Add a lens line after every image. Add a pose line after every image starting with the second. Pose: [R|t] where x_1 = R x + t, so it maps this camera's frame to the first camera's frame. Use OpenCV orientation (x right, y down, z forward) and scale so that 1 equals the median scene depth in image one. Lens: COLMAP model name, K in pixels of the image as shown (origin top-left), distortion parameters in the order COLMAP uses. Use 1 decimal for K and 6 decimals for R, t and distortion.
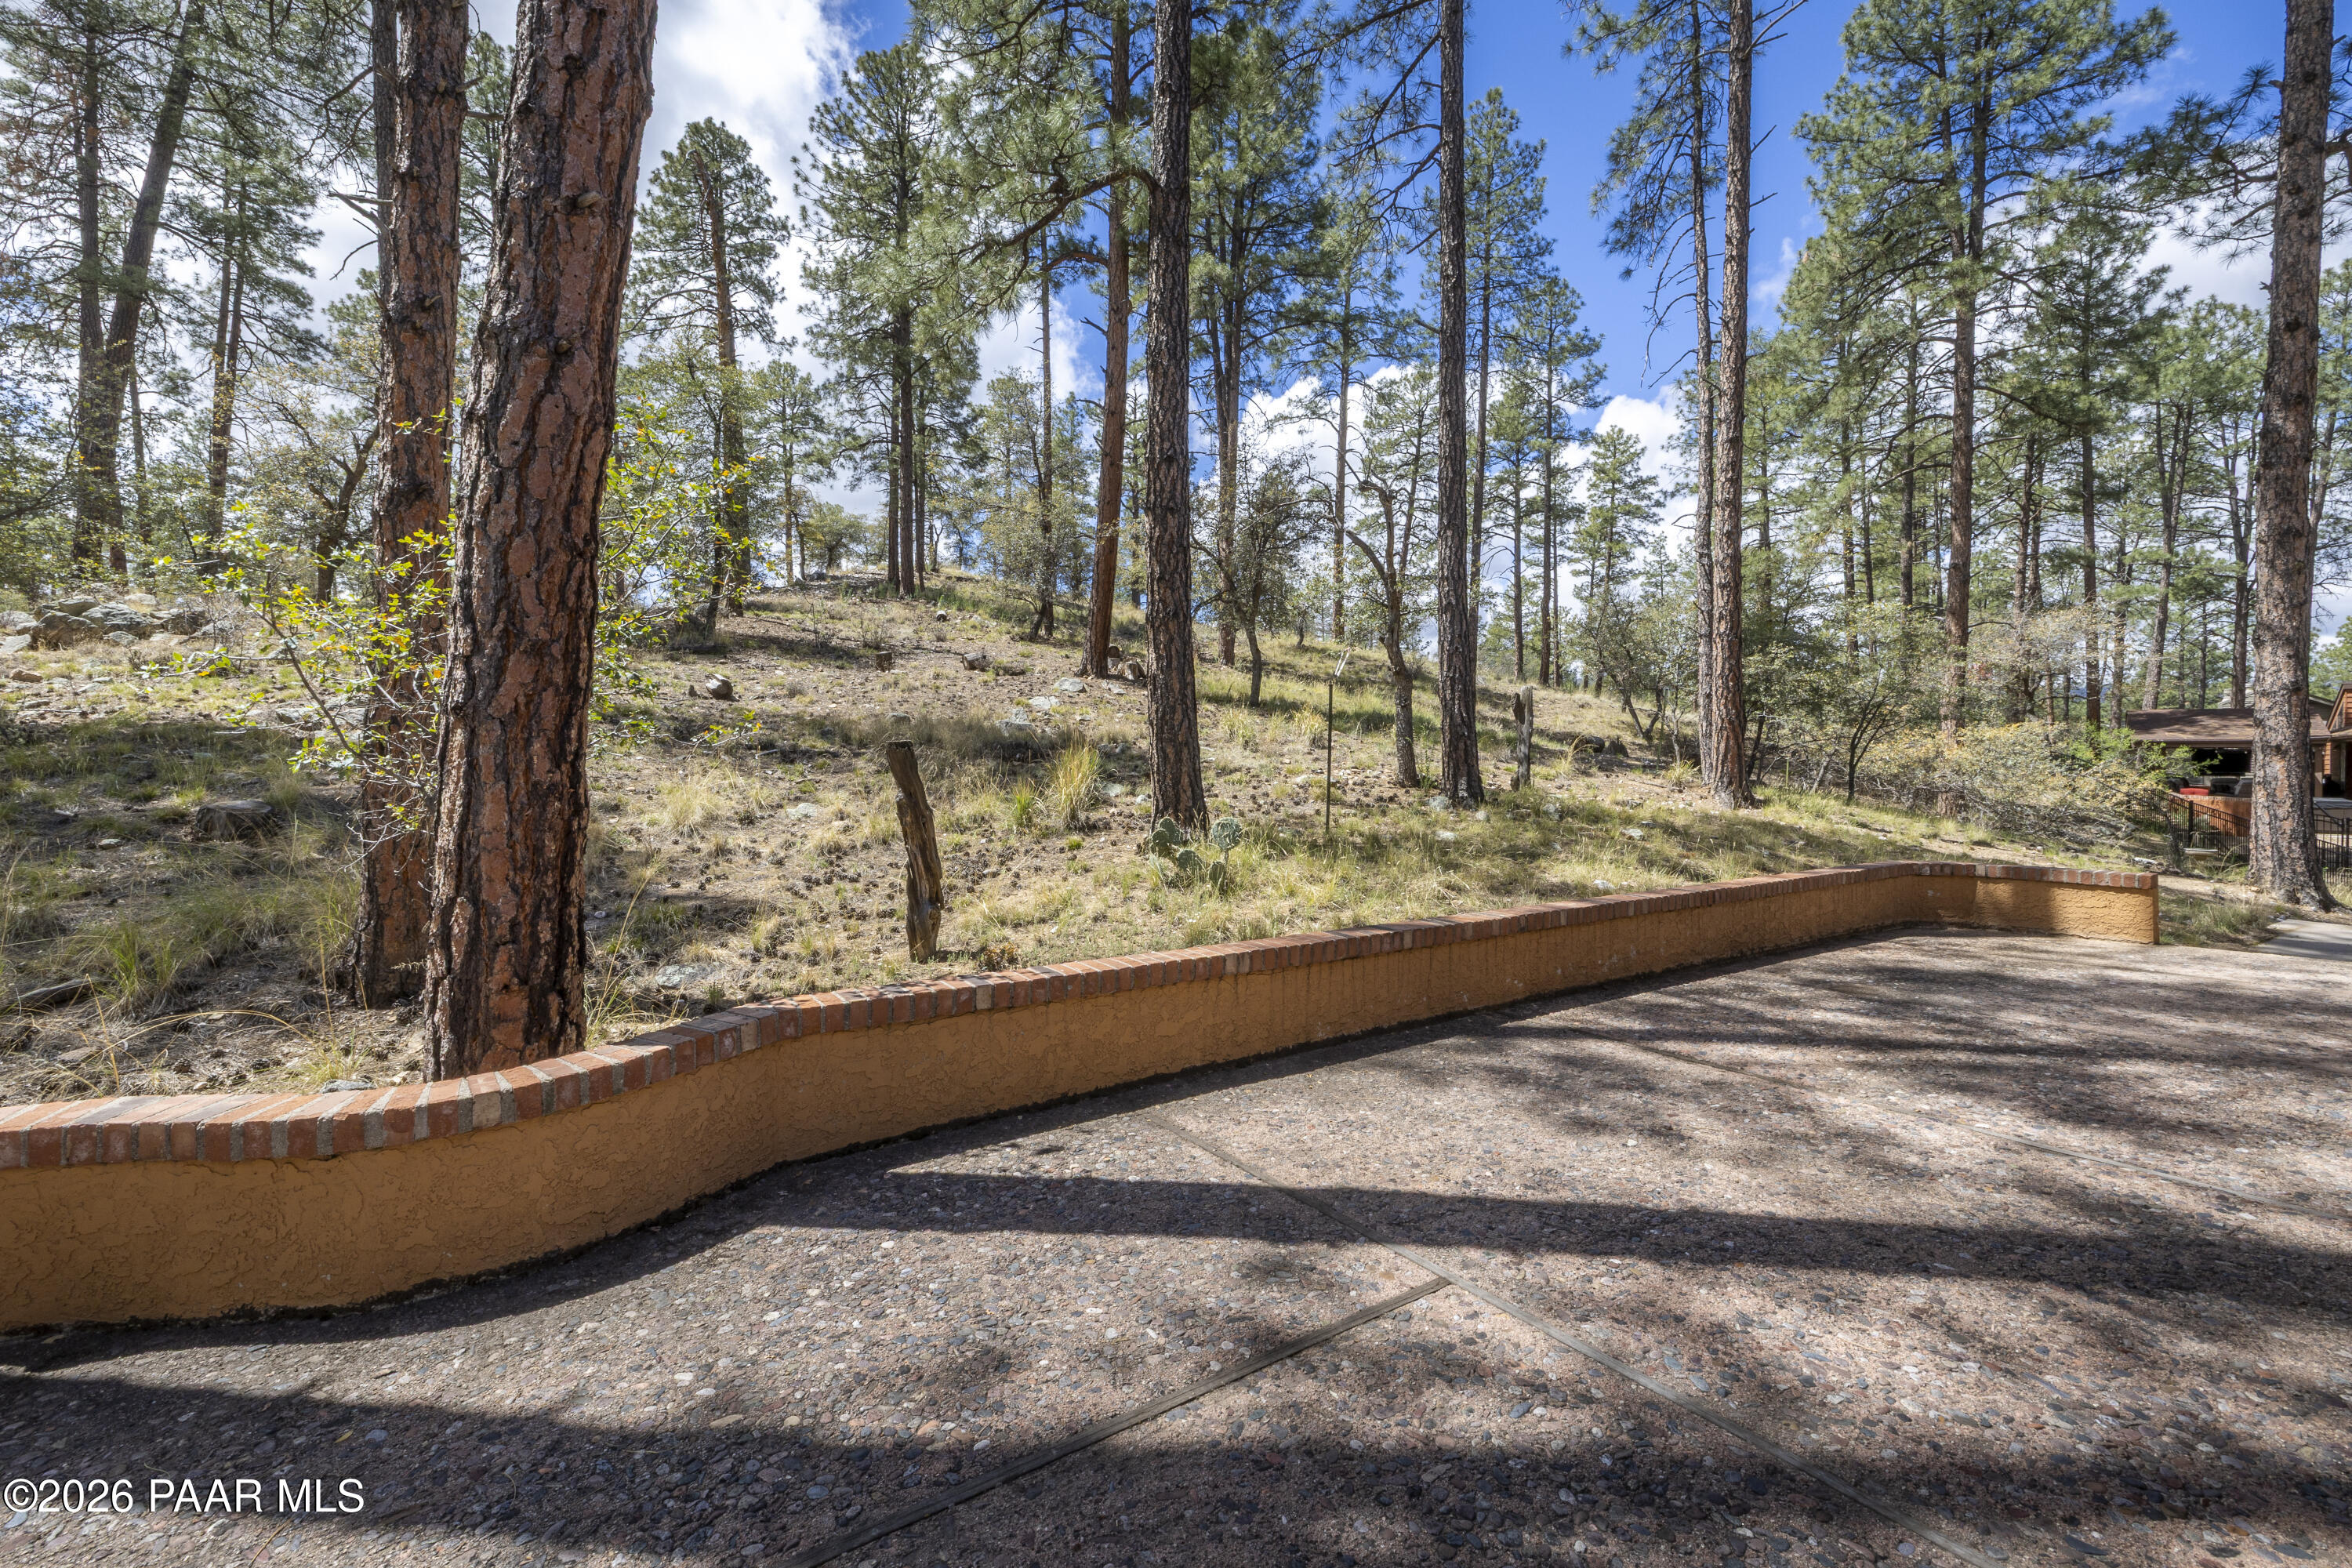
lens RADIAL K [[990.0, 0, 1165.6], [0, 990.0, 757.0], [0, 0, 1]] dist [0.000078, -0.000050]
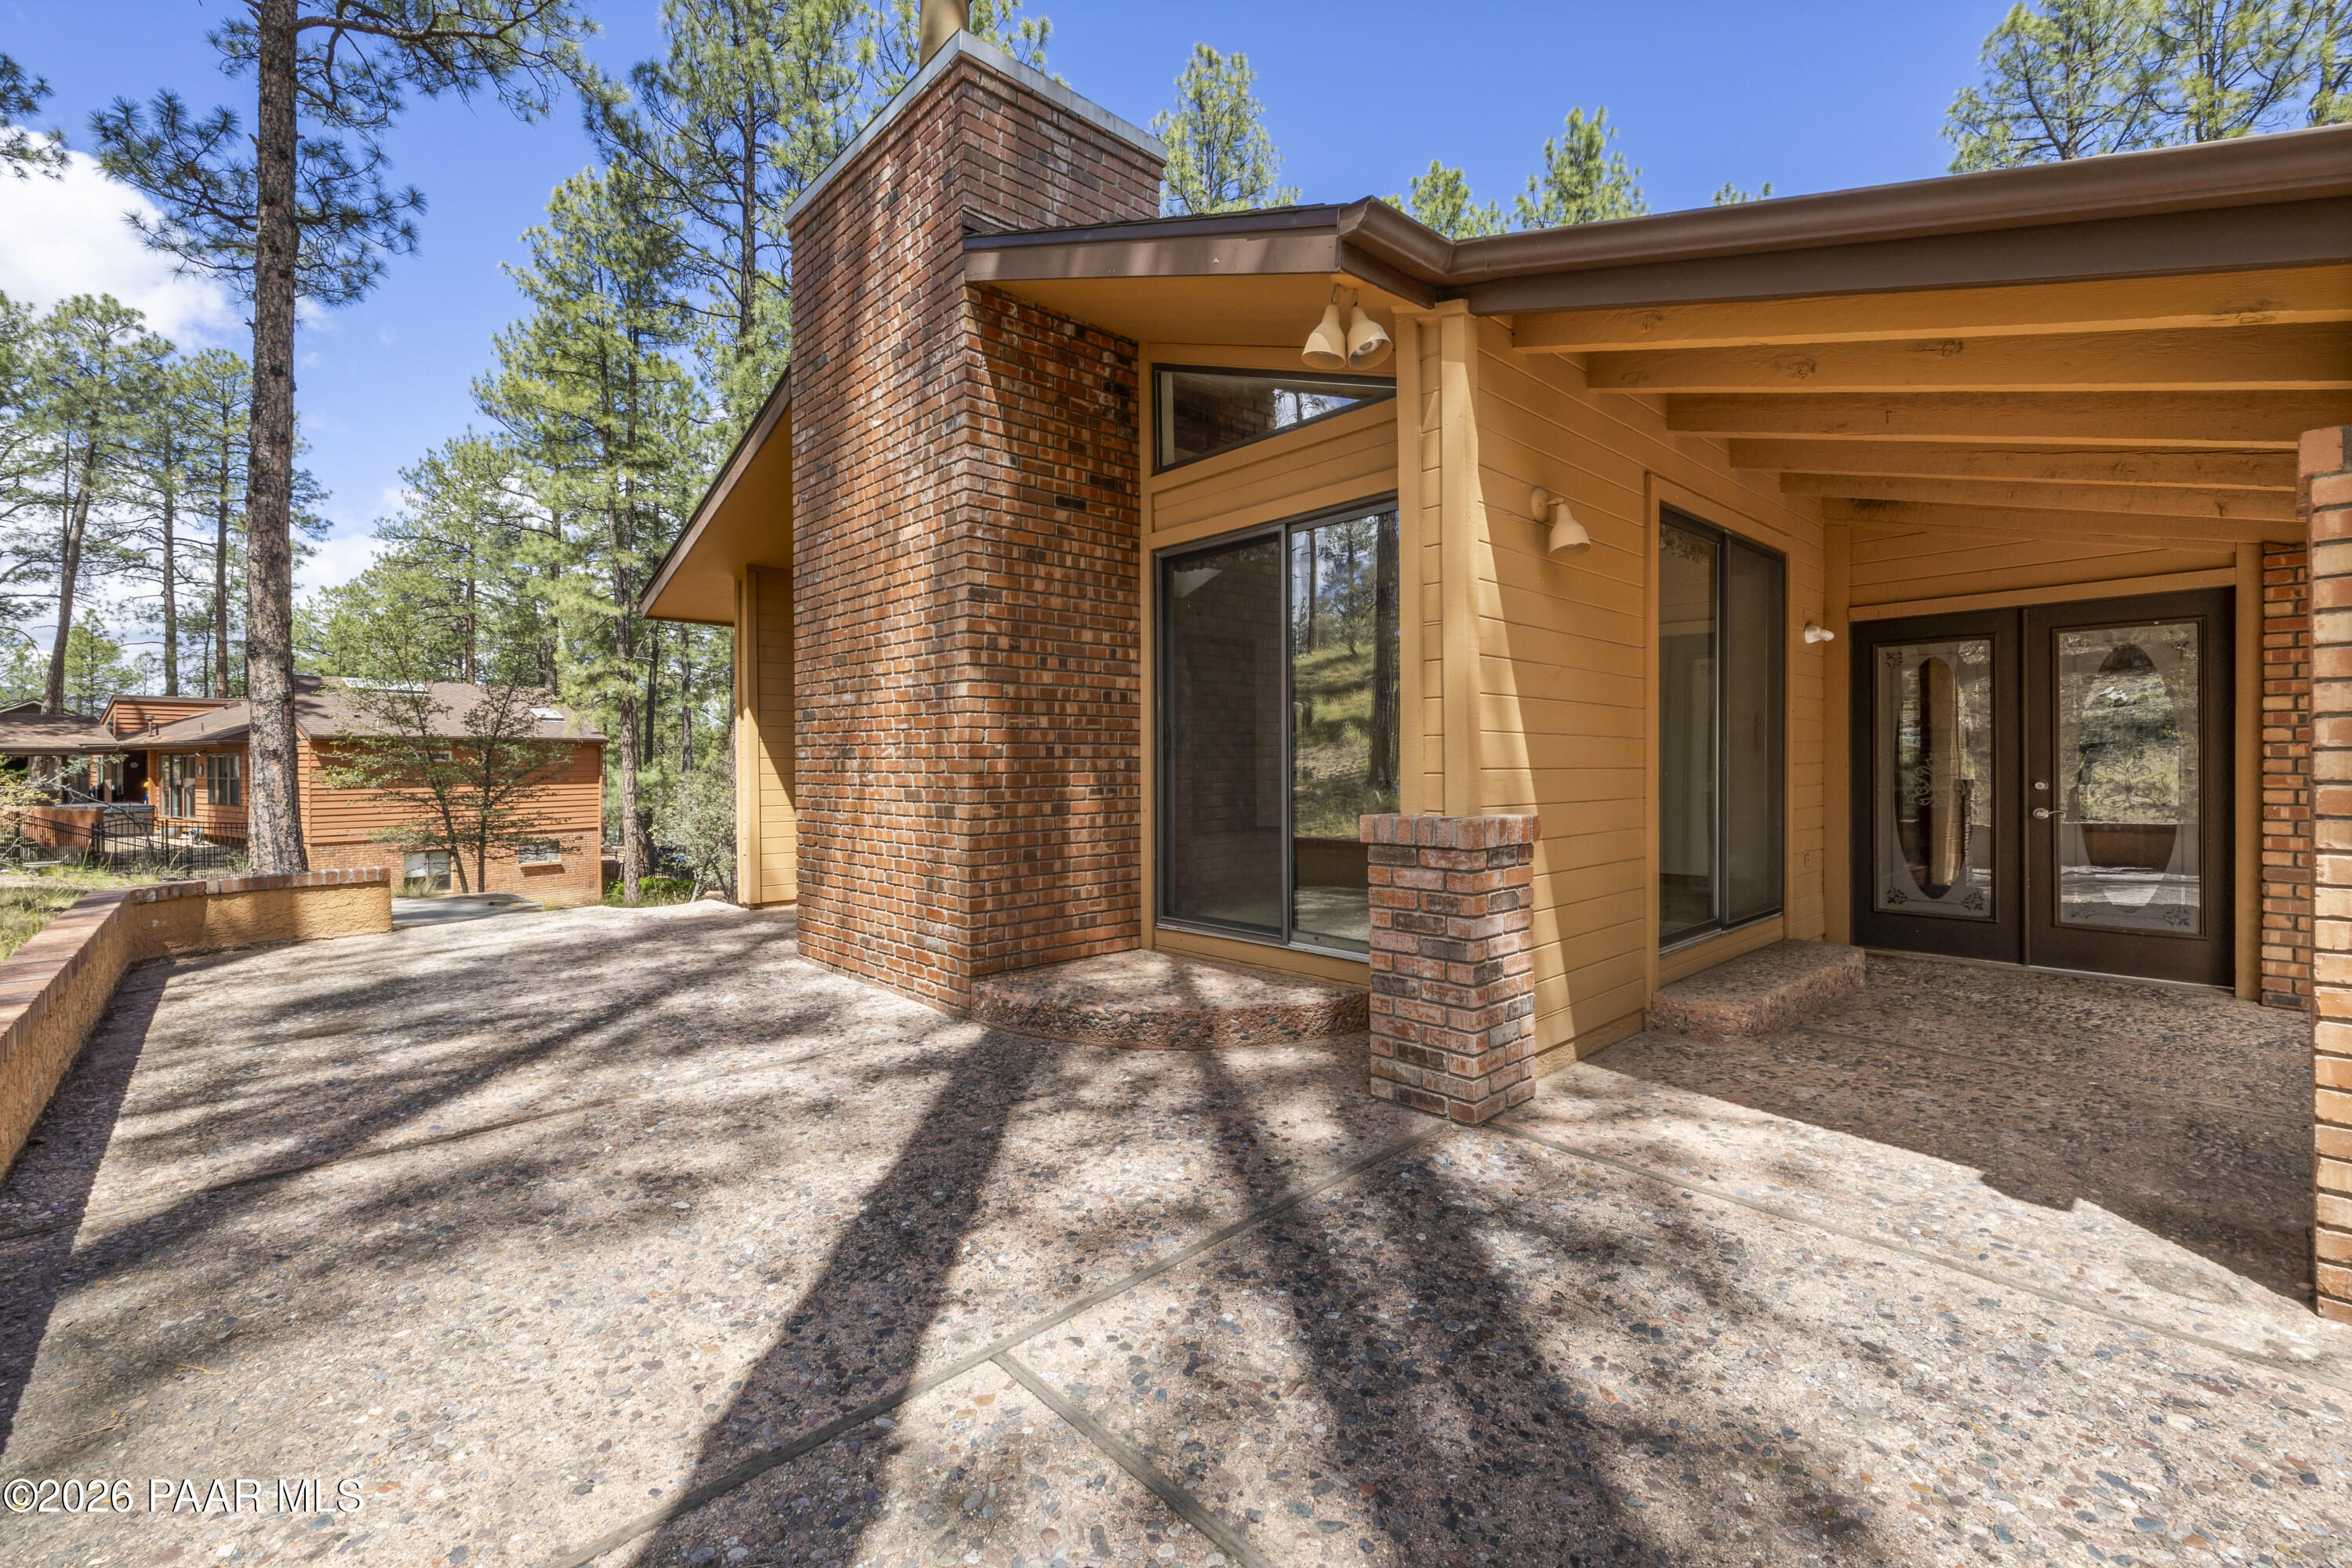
lens RADIAL K [[990.0, 0, 1165.6], [0, 990.0, 757.0], [0, 0, 1]] dist [0.000078, -0.000050]
pose [[-0.165710, 0.003831, 0.986167, -0.466434], [0.005132, 0.999982, -0.003022, 0.017013], [-0.986161, 0.004560, -0.165727, 0.808037]]
